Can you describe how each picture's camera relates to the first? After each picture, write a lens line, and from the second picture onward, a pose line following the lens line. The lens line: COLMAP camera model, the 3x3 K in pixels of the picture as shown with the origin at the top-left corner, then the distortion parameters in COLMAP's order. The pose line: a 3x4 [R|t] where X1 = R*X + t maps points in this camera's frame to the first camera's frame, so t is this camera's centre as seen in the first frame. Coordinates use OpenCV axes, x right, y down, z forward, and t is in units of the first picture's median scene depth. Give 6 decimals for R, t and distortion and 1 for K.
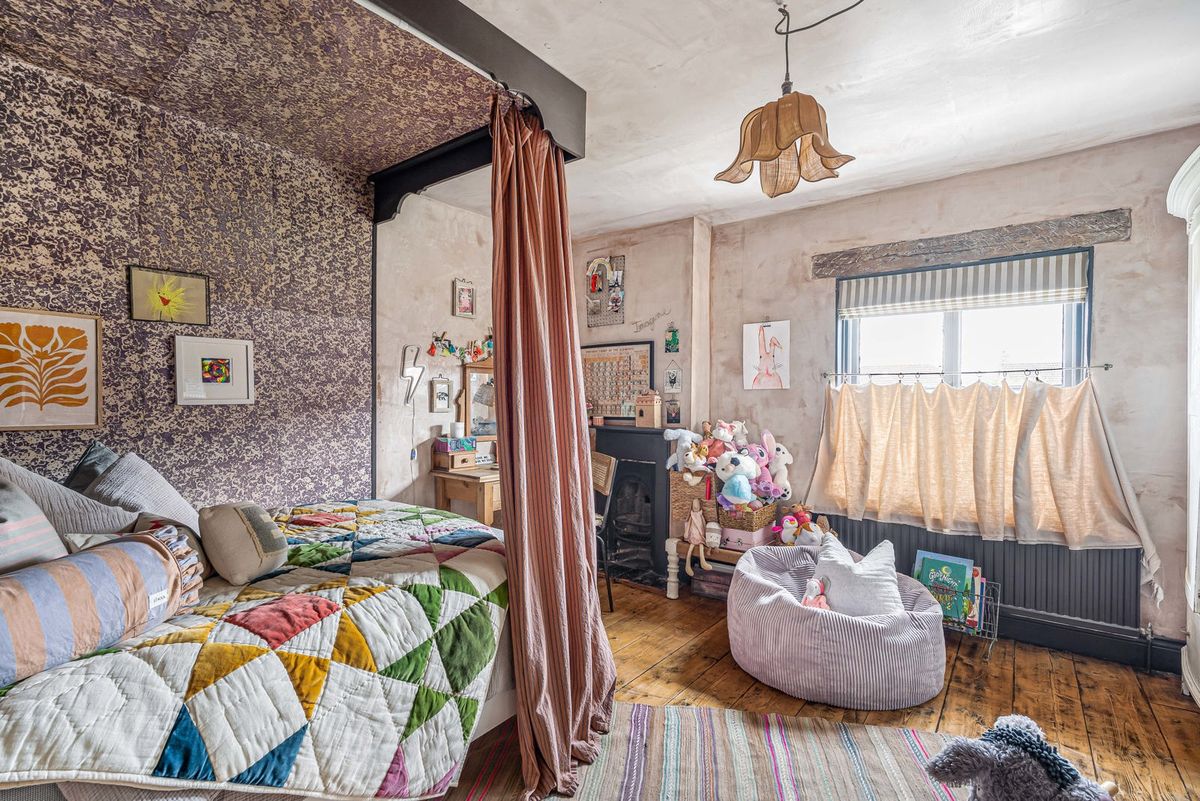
lens RADIAL K [[548.7, 0, 603.0], [0, 548.7, 411.3], [0, 0, 1]] dist [-0.003958, -0.000416]
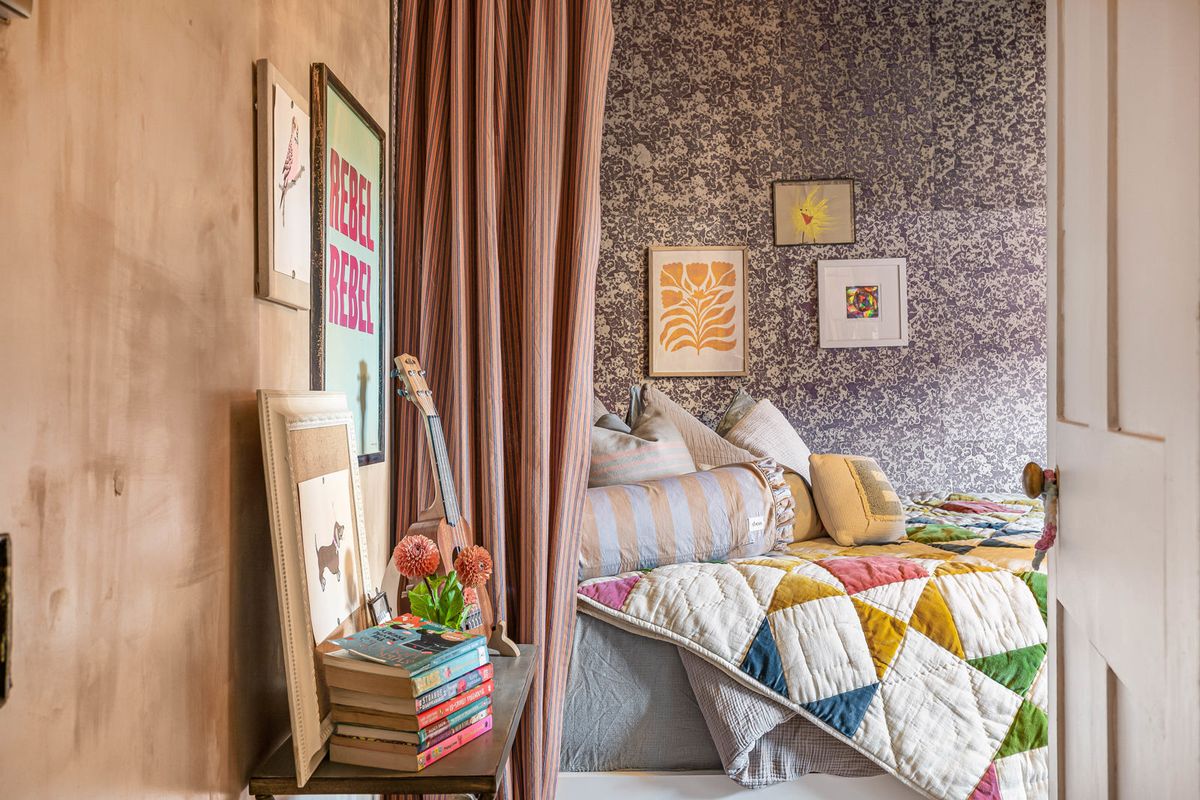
lens RADIAL K [[1282.7, 0, 599.0], [0, 1282.7, 399.0], [0, 0, 1]] dist [0.025879, 0.000000]
pose [[0.602034, -0.001916, -0.798468, 0.589016], [-0.001020, 0.999994, -0.003168, 0.078587], [0.798470, 0.002721, 0.602028, -0.429103]]
